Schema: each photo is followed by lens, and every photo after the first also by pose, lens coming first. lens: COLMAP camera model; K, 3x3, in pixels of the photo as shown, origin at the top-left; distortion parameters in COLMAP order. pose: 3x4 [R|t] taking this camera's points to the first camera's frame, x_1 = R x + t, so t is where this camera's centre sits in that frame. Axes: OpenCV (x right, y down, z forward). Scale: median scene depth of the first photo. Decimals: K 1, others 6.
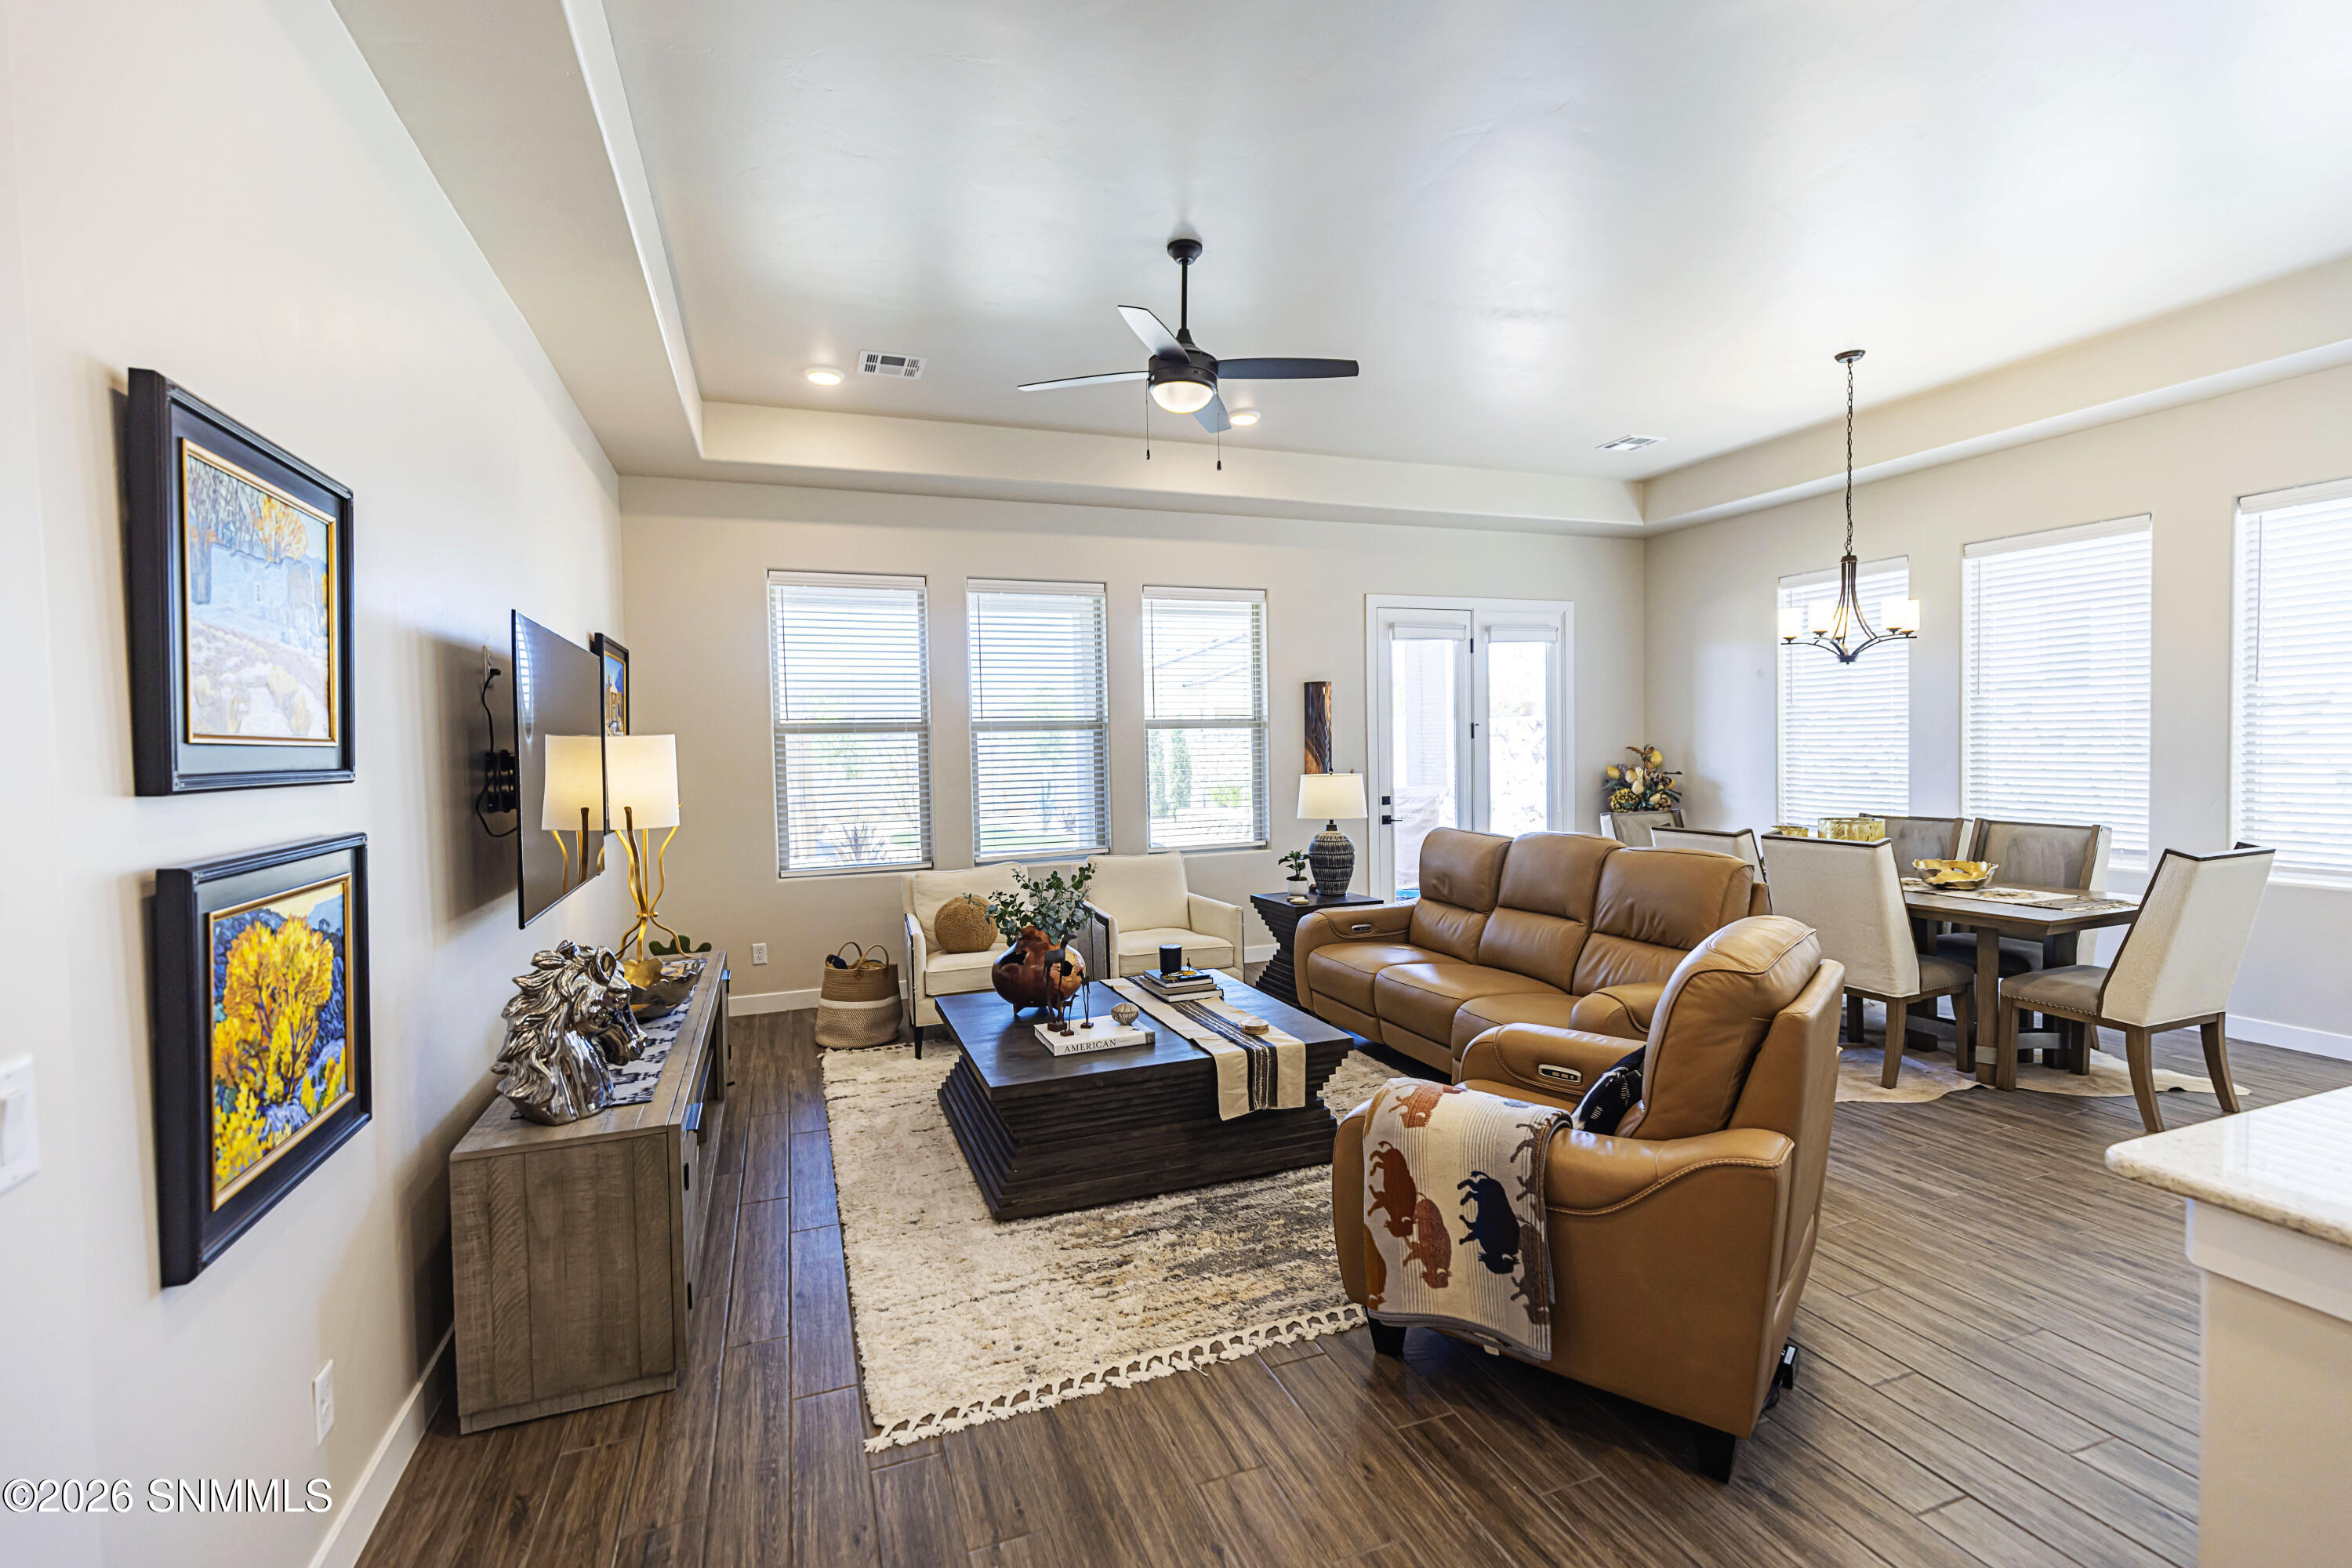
lens RADIAL K [[1049.1, 0, 1185.9], [0, 1049.1, 781.5], [0, 0, 1]] dist [0.009981, -0.001390]
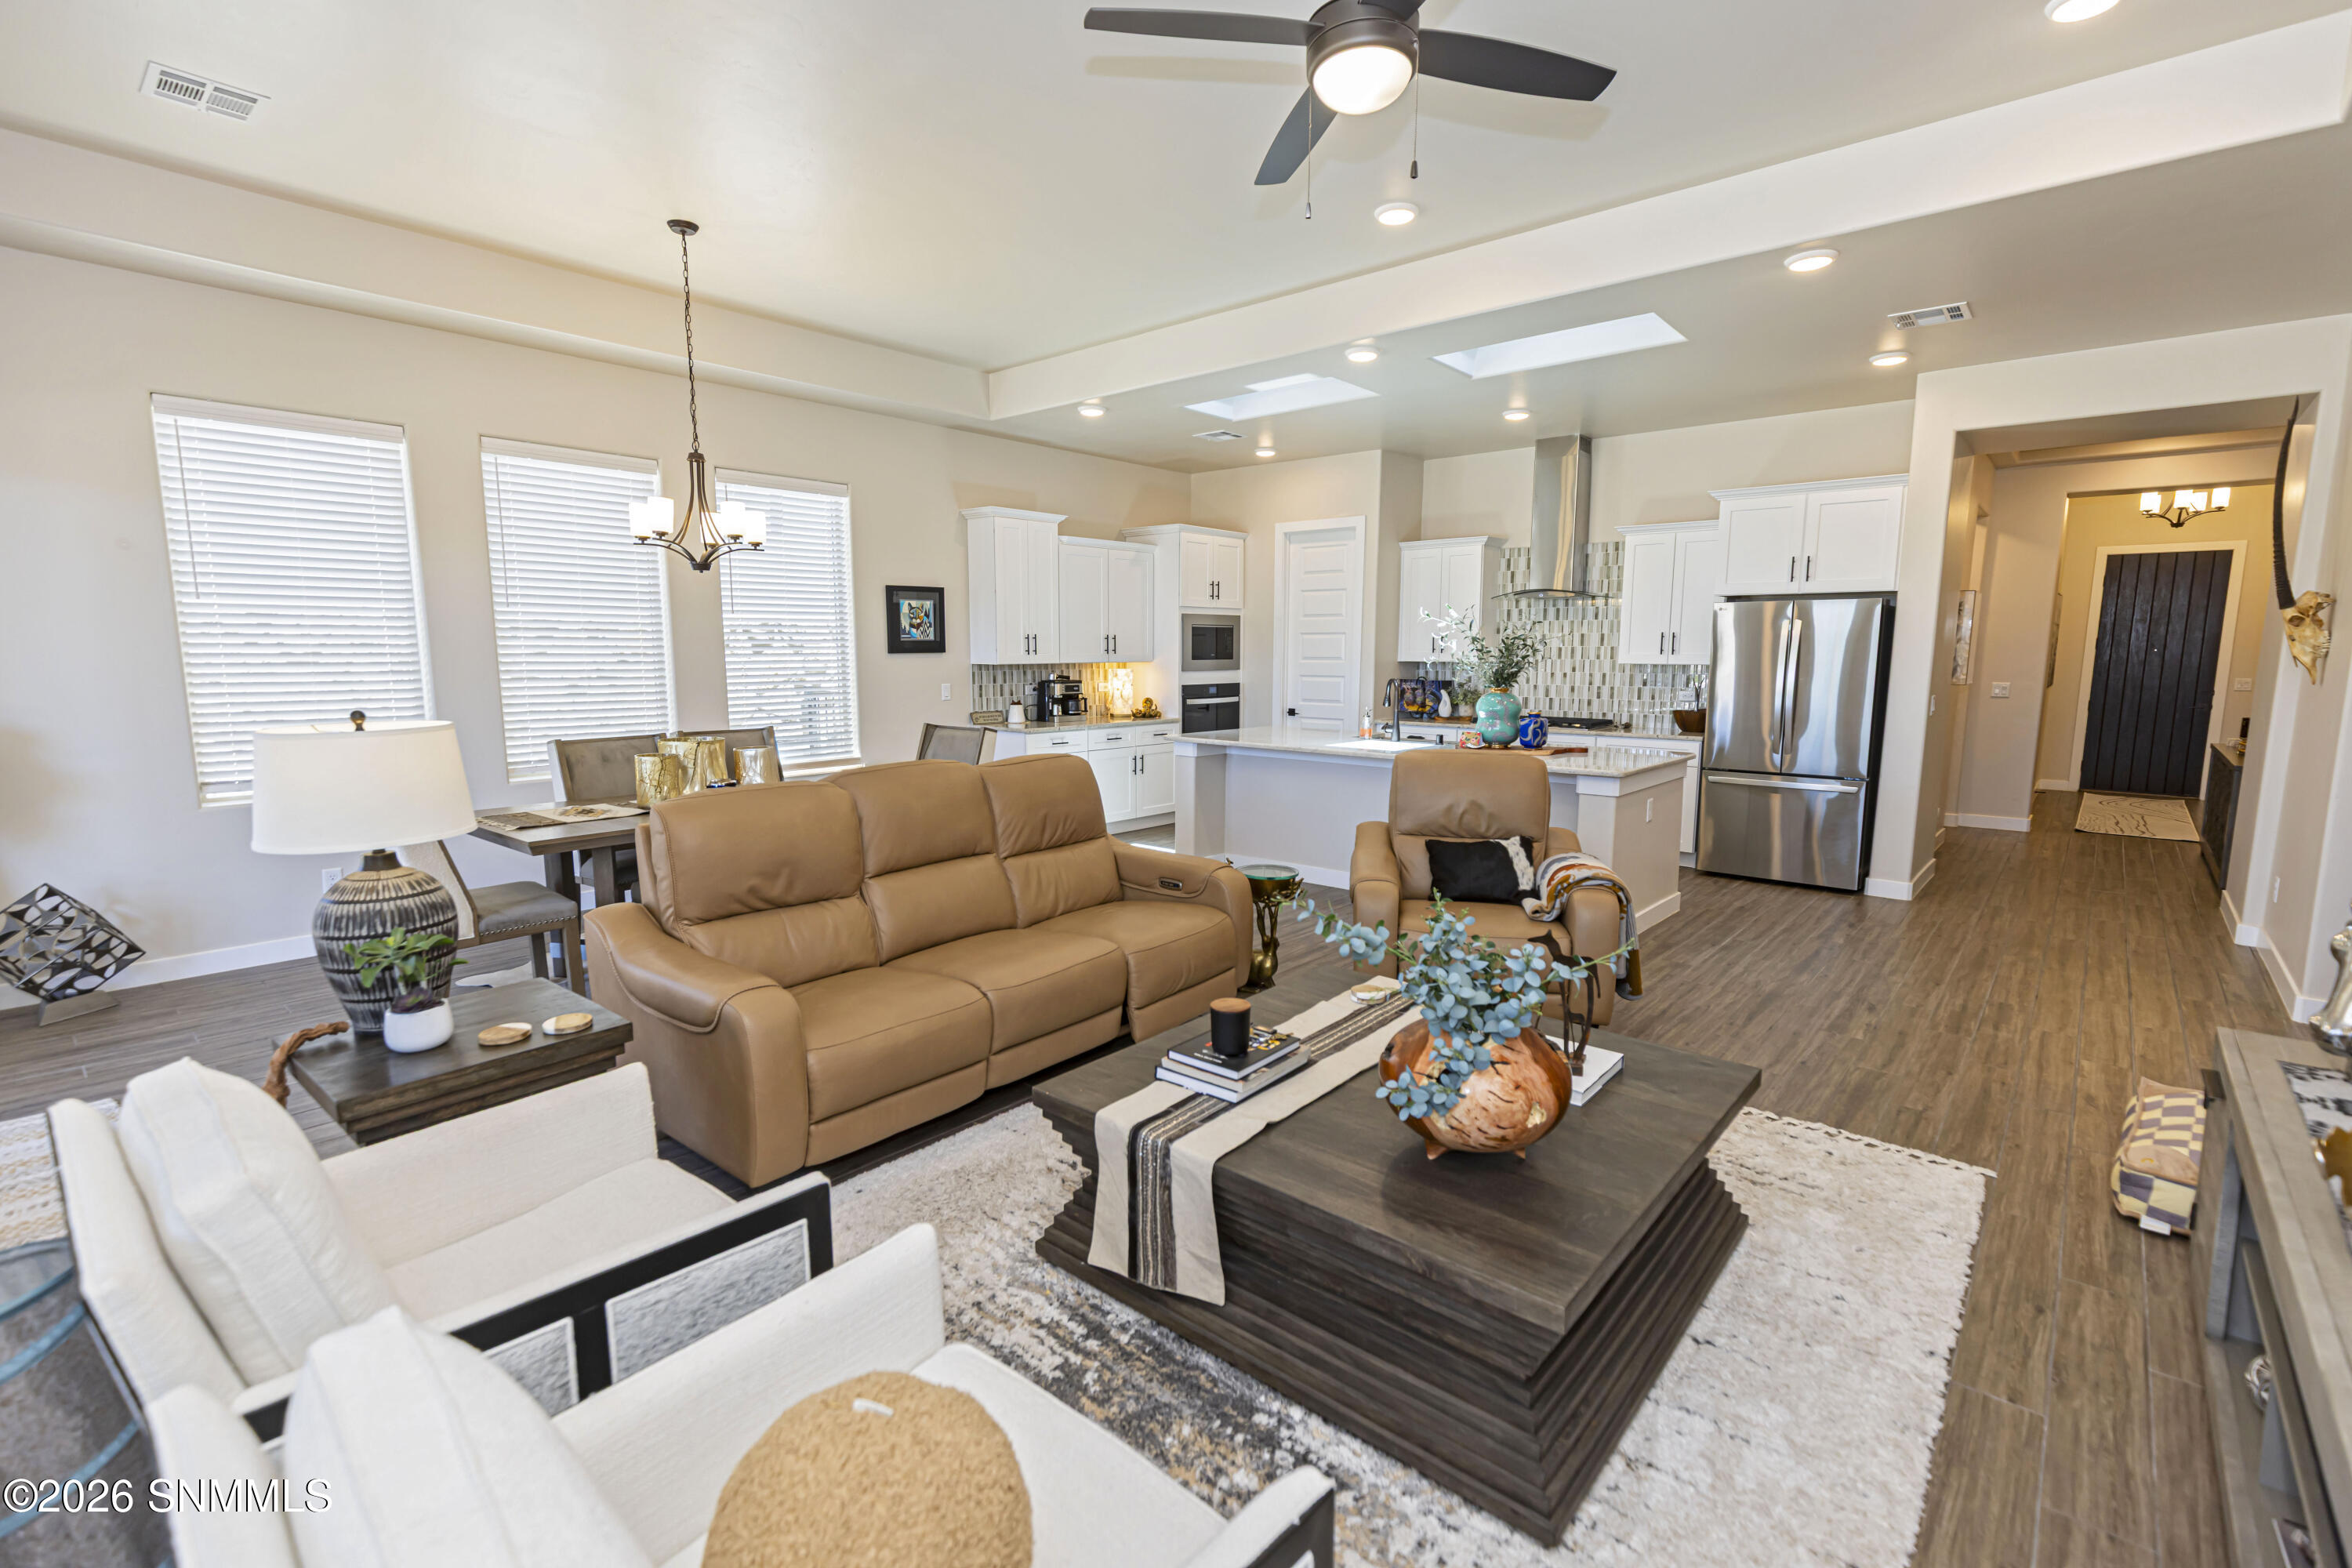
lens RADIAL K [[1049.1, 0, 1182.6], [0, 1049.1, 782.7], [0, 0, 1]] dist [0.009981, -0.001390]
pose [[-0.465695, -0.095422, 0.879786, -0.525156], [0.038381, 0.991056, 0.127807, -0.037374], [-0.884113, 0.093286, -0.457867, 1.365103]]
